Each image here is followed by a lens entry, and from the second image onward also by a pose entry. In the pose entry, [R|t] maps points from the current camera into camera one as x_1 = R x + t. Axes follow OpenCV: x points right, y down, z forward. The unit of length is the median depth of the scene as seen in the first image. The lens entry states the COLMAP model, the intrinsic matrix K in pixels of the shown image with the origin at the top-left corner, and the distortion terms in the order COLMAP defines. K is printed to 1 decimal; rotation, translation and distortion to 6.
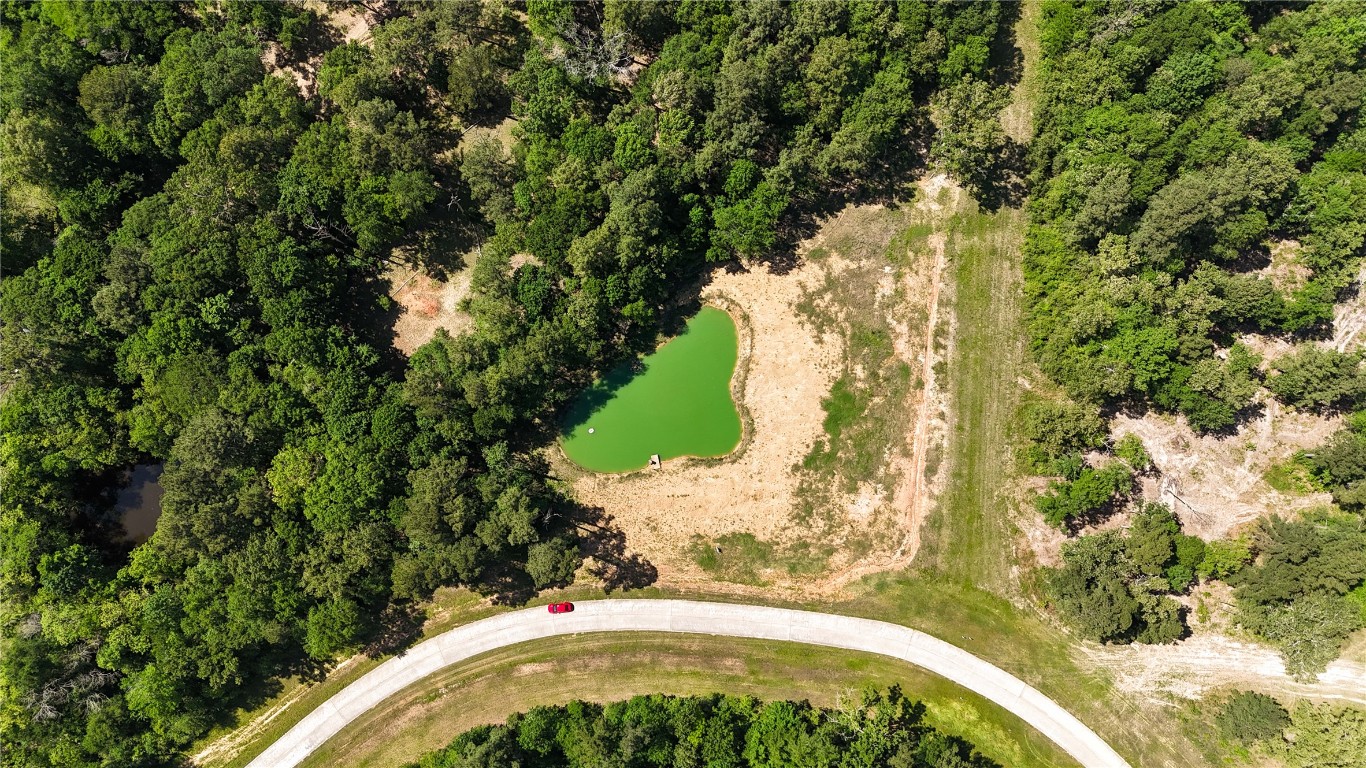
lens RADIAL K [[993.6, 0, 683.1], [0, 993.6, 390.5], [0, 0, 1]] dist [0.084834, -0.084679]
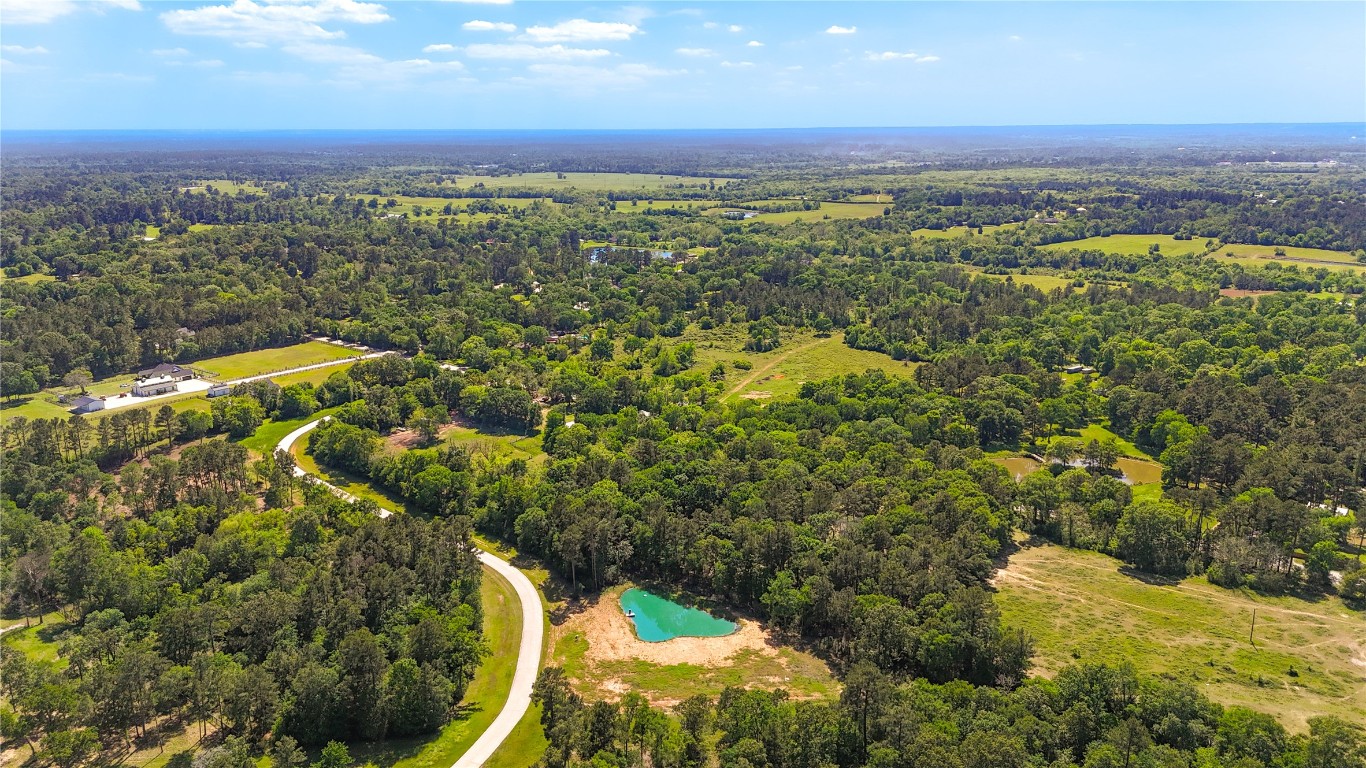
lens RADIAL K [[993.6, 0, 683.1], [0, 993.6, 390.5], [0, 0, 1]] dist [0.084834, -0.084679]
pose [[0.151513, 0.239959, -0.958887, 1.425477], [-0.986492, 0.097827, -0.131394, 0.163404], [0.062276, 0.965841, 0.251539, 0.263552]]
